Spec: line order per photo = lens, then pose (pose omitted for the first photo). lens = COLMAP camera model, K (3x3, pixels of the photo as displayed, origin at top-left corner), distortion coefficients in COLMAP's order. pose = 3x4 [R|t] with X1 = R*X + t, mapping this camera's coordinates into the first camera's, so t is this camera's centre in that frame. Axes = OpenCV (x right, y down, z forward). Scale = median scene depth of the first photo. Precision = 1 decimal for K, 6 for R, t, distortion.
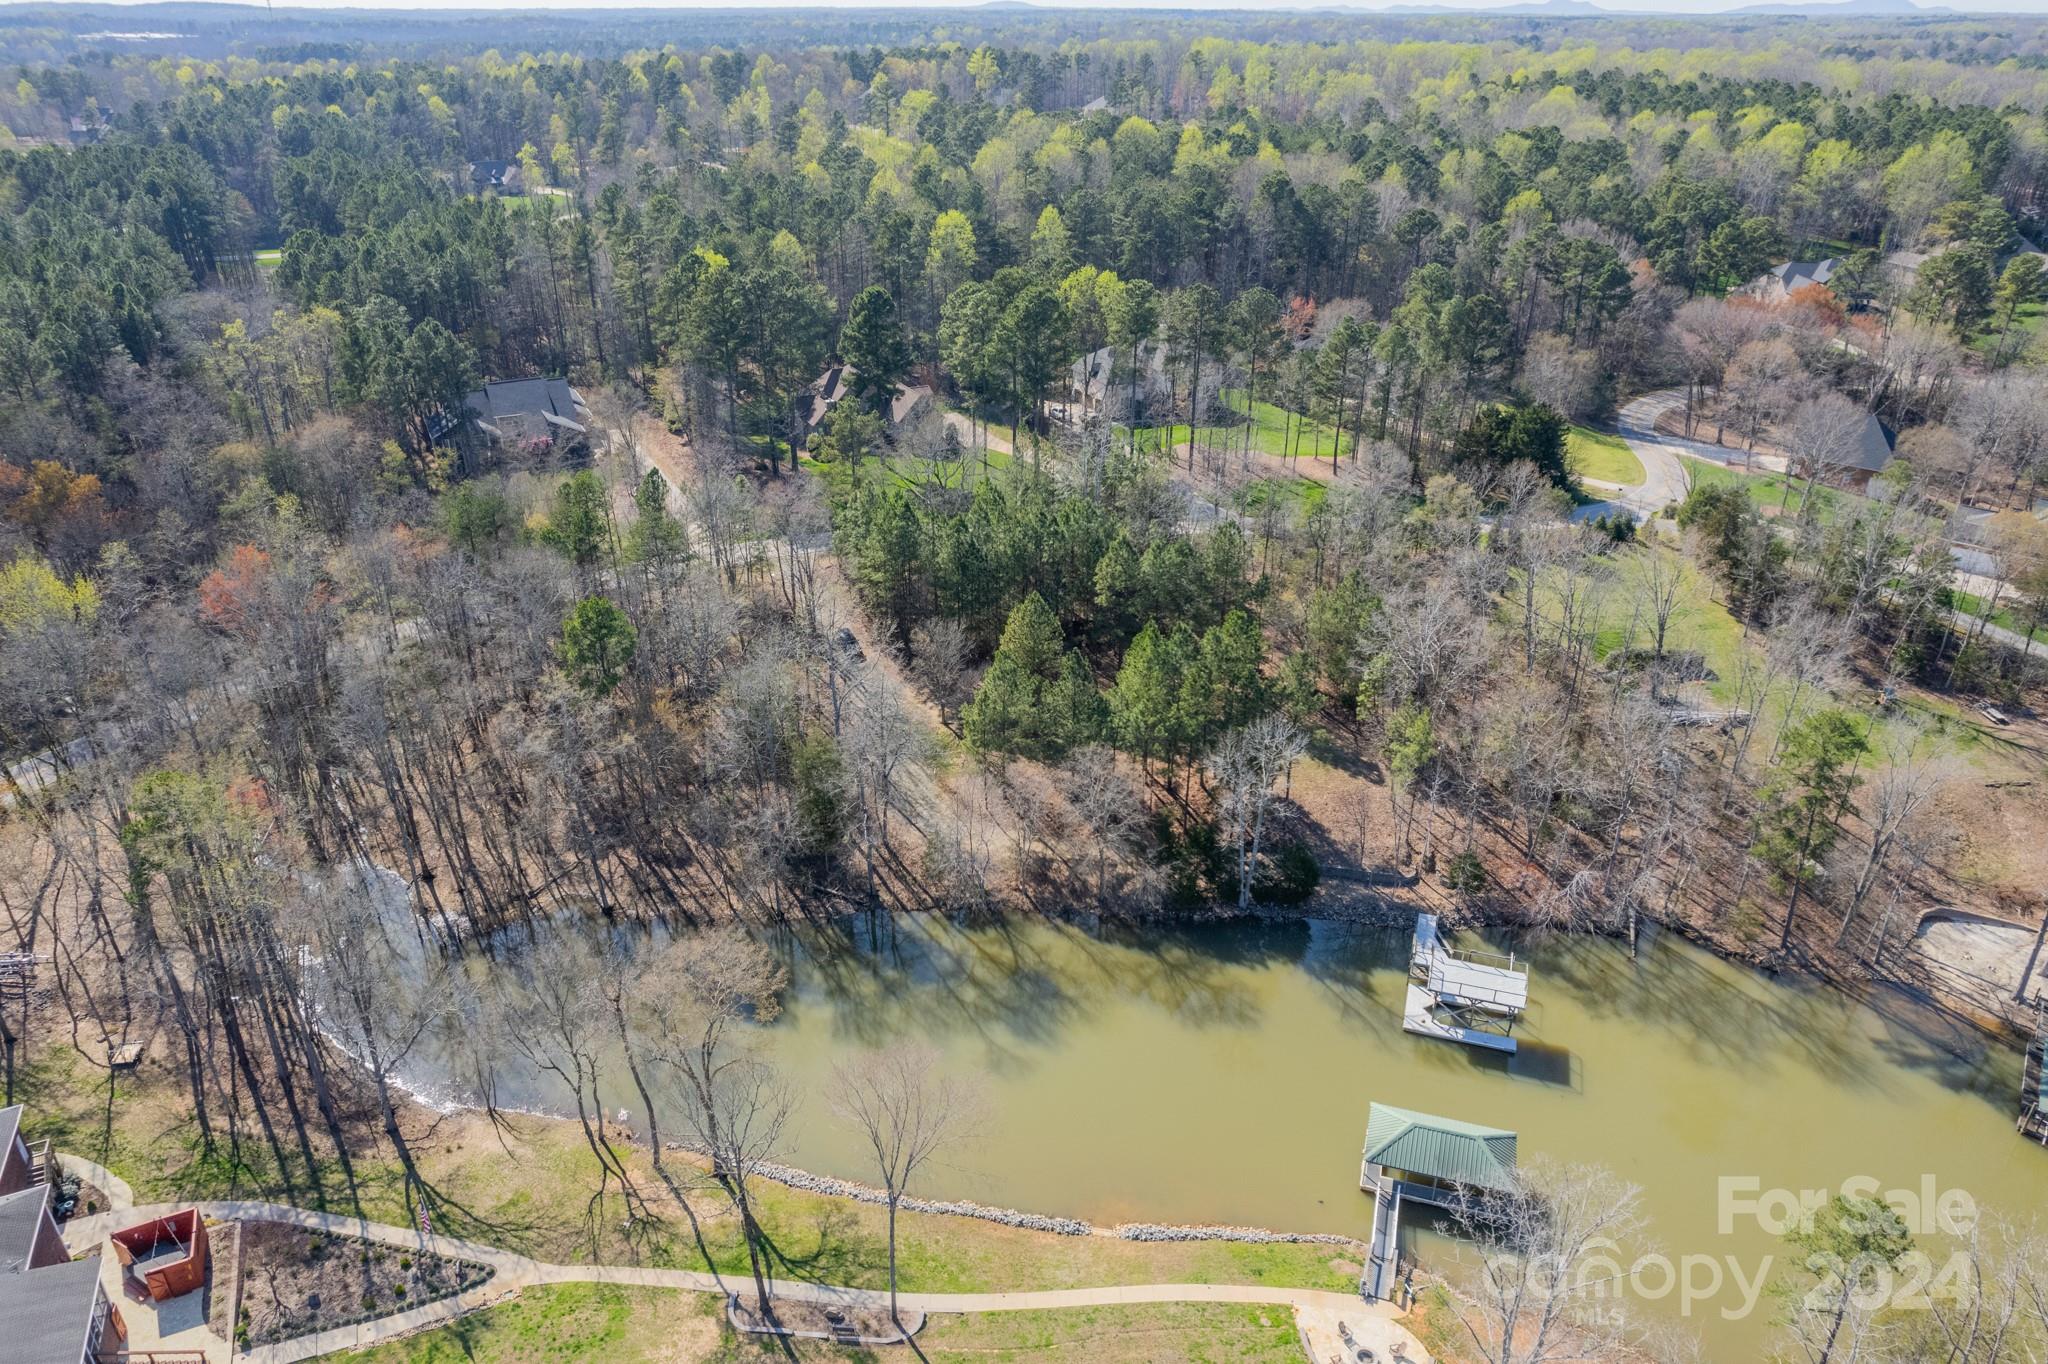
lens RADIAL K [[1319.9, 0, 1028.6], [0, 1319.9, 691.5], [0, 0, 1]] dist [-0.091752, 0.087238]
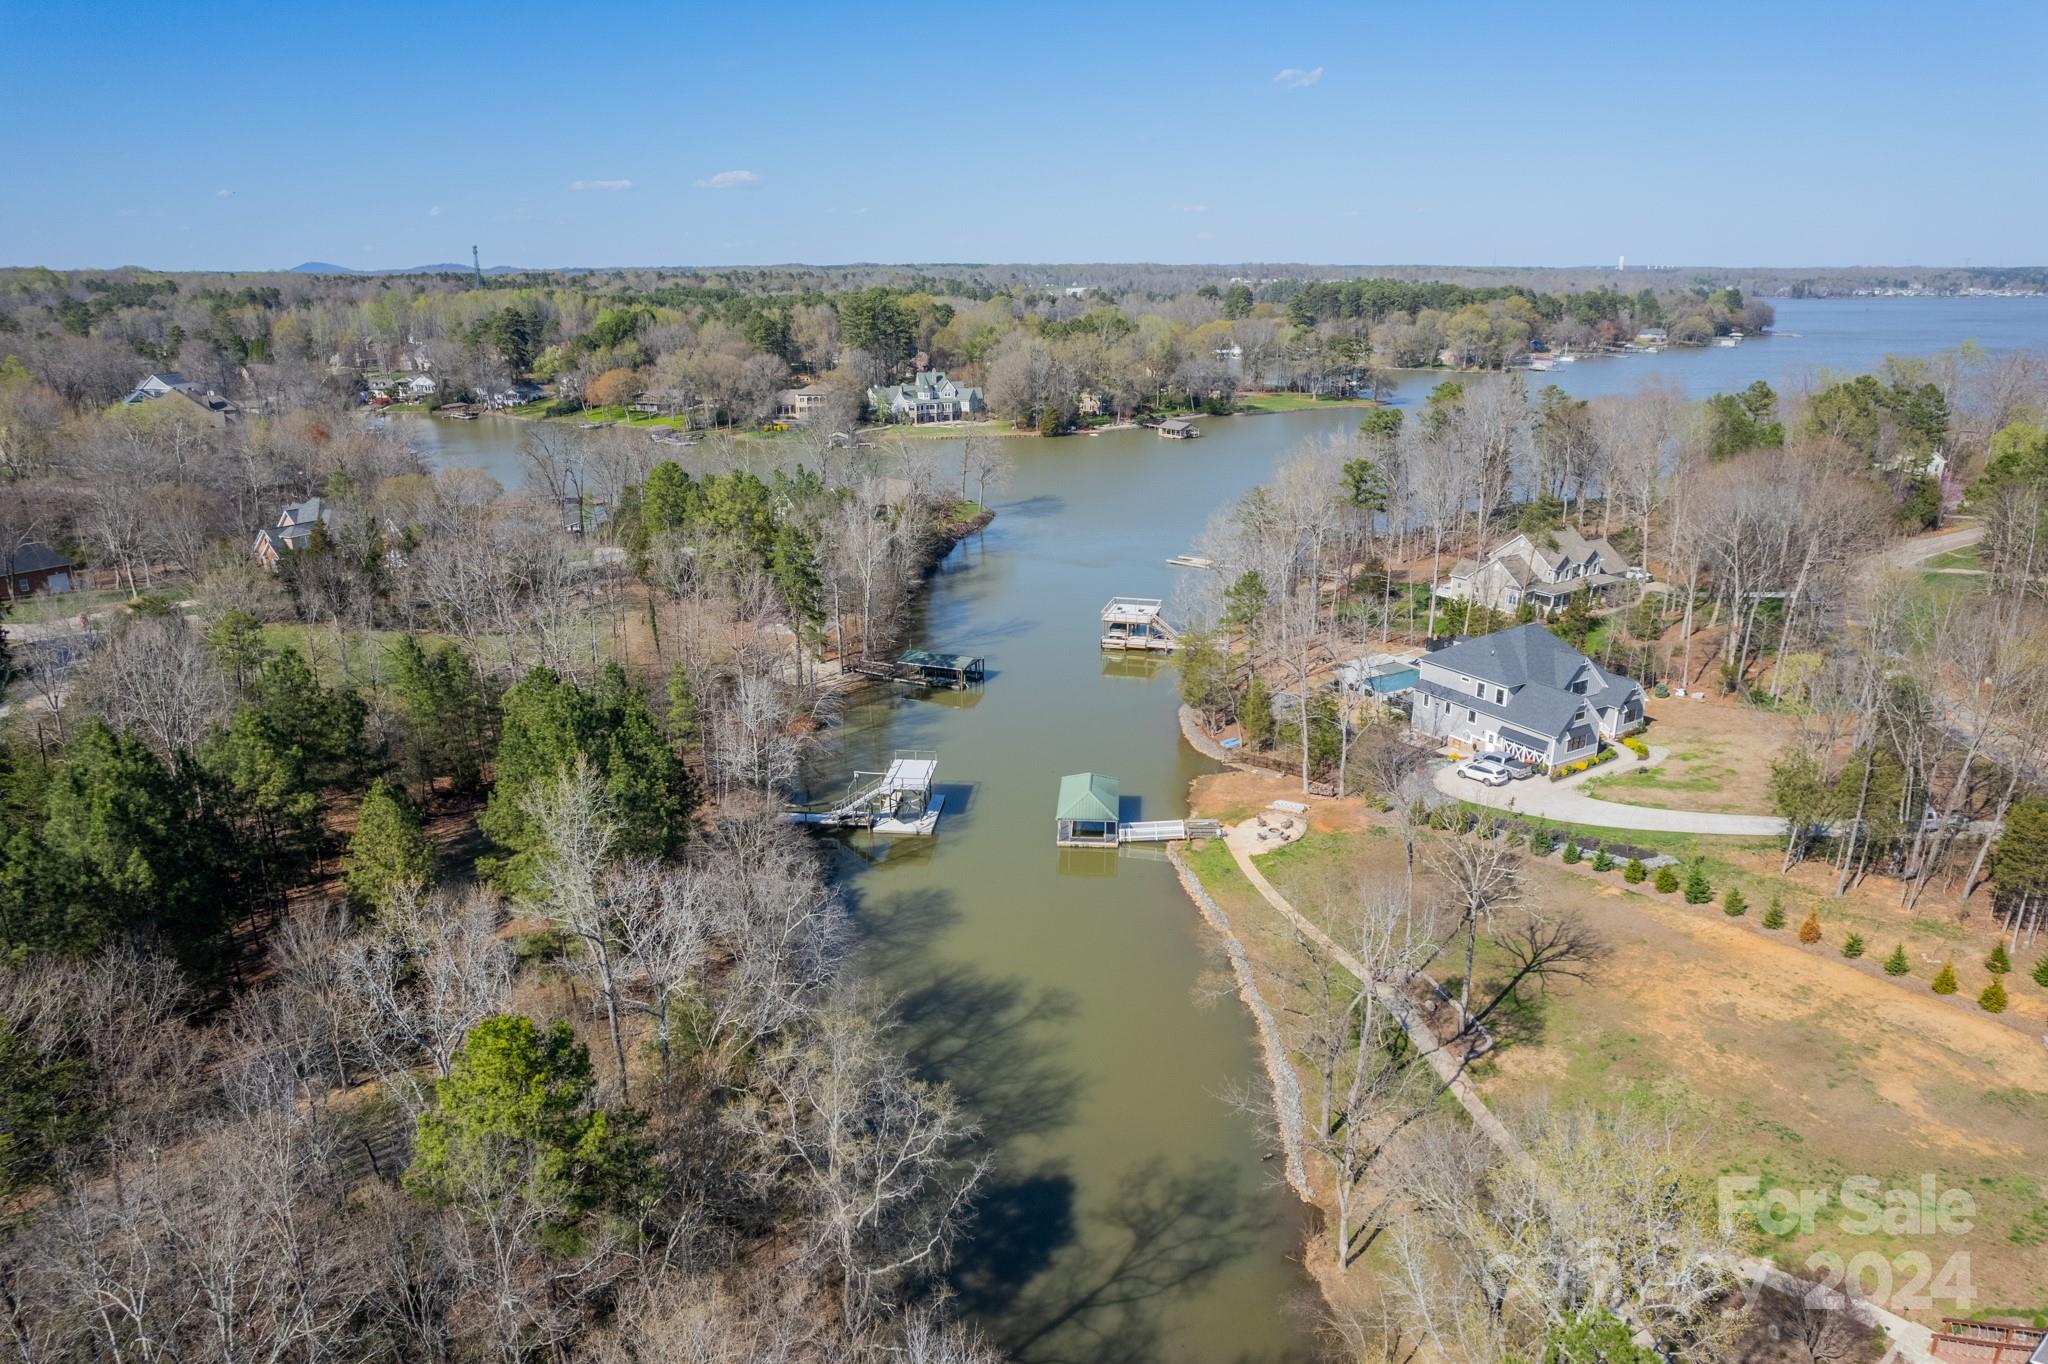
lens RADIAL K [[1319.9, 0, 1028.6], [0, 1319.9, 691.5], [0, 0, 1]] dist [-0.091752, 0.087238]
pose [[-0.244295, -0.311987, 0.918142, -0.790143], [0.454104, 0.799787, 0.392595, -0.267859], [-0.856802, 0.512841, -0.053709, 0.939413]]
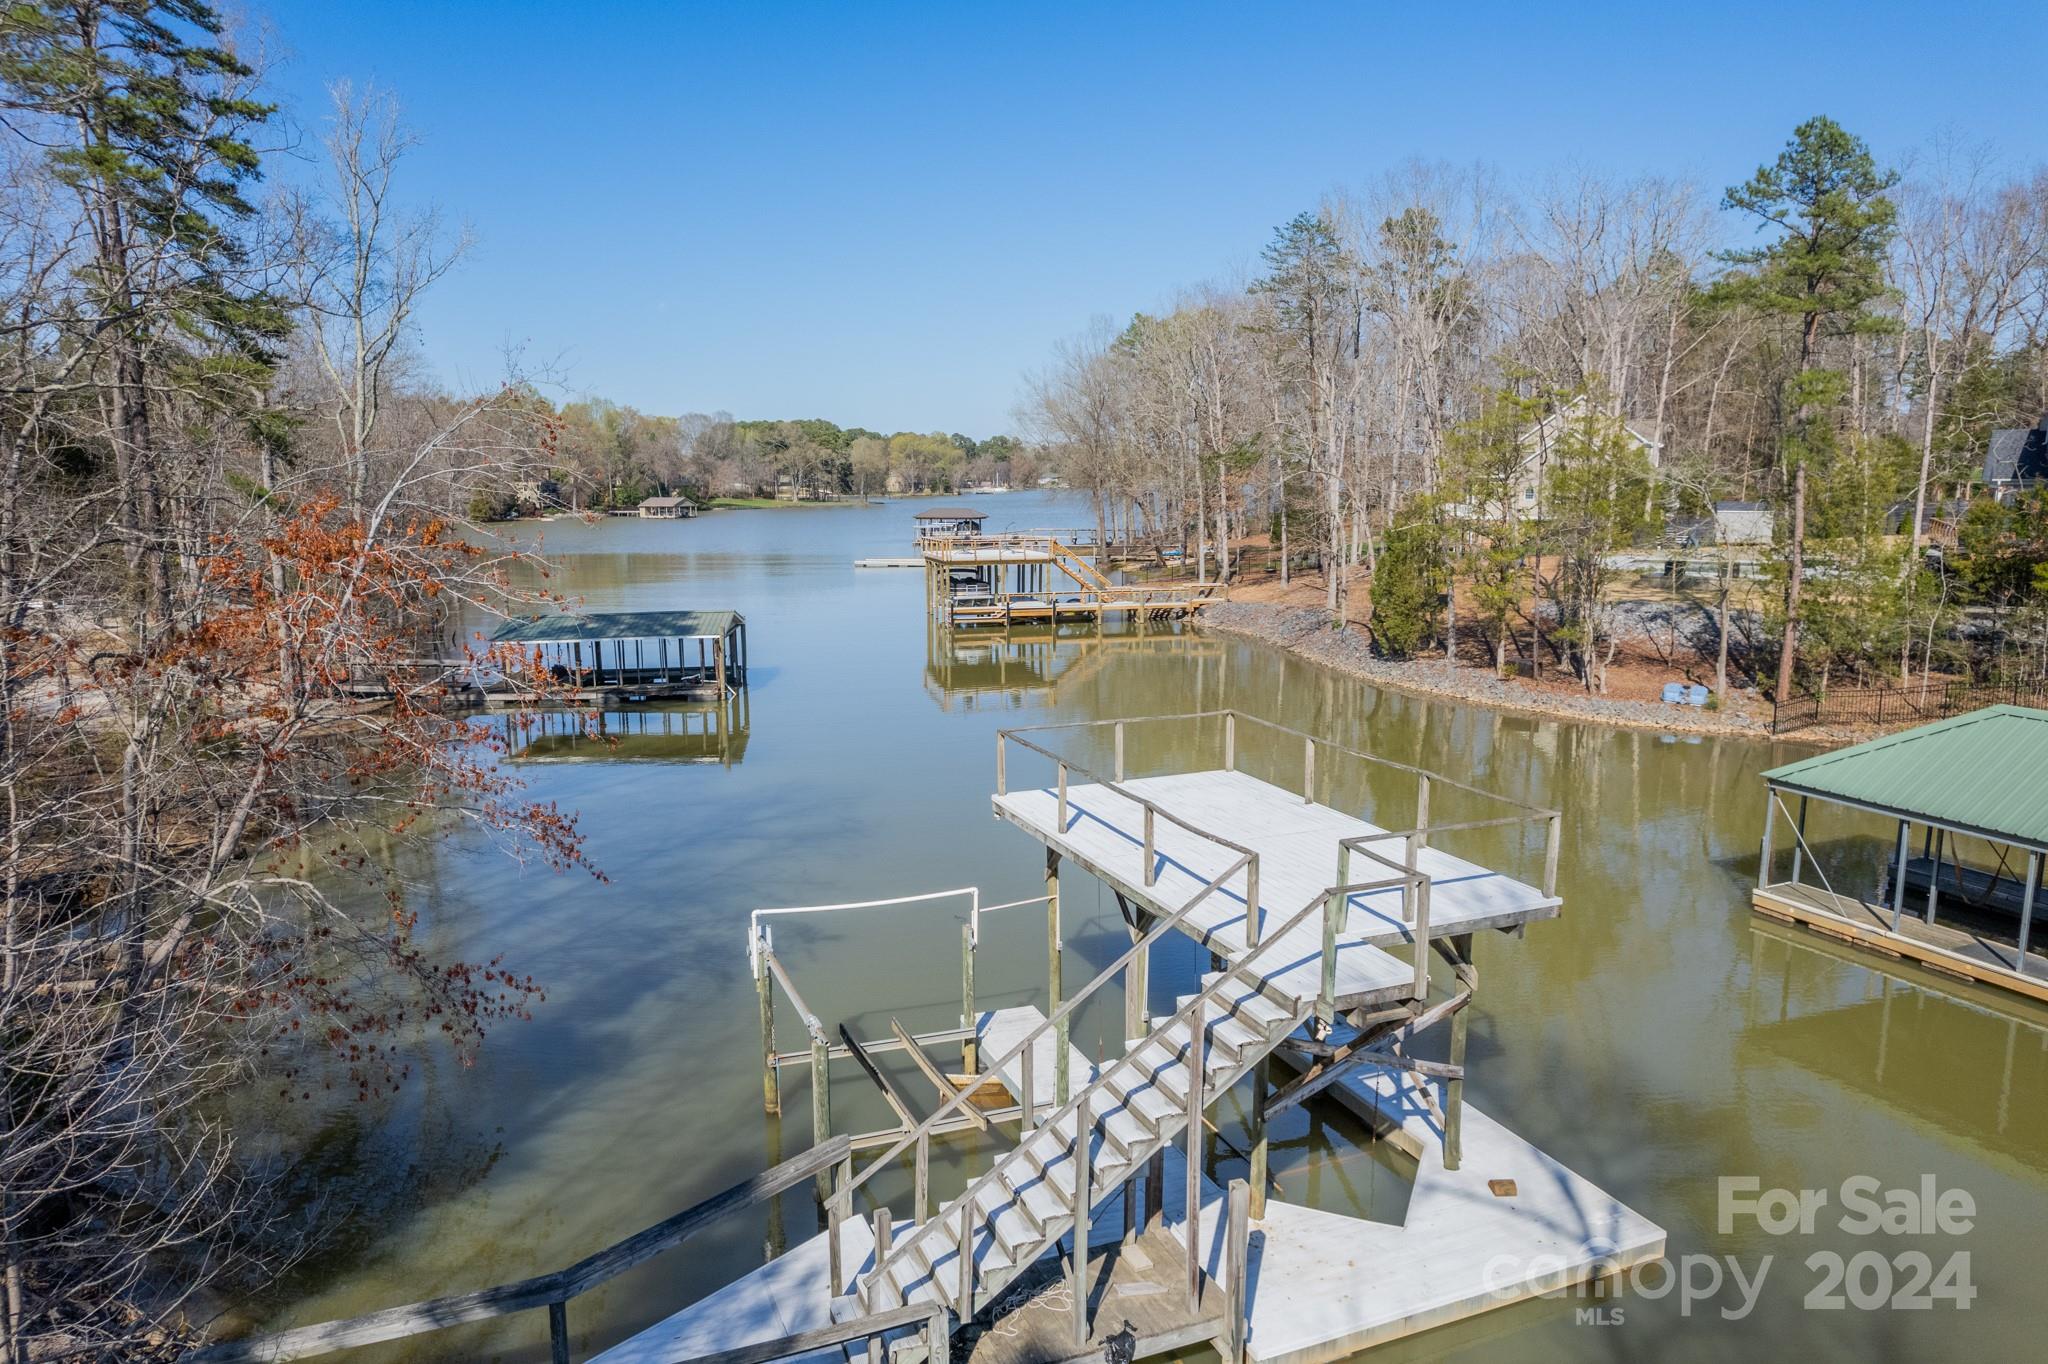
lens RADIAL K [[1314.8, 0, 1024.5], [0, 1314.8, 689.7], [0, 0, 1]] dist [-0.055596, 0.031182]
pose [[-0.669637, -0.124016, 0.732261, 0.237788], [0.348896, 0.817863, 0.457572, 0.122438], [-0.655636, 0.561890, -0.504403, 1.101801]]
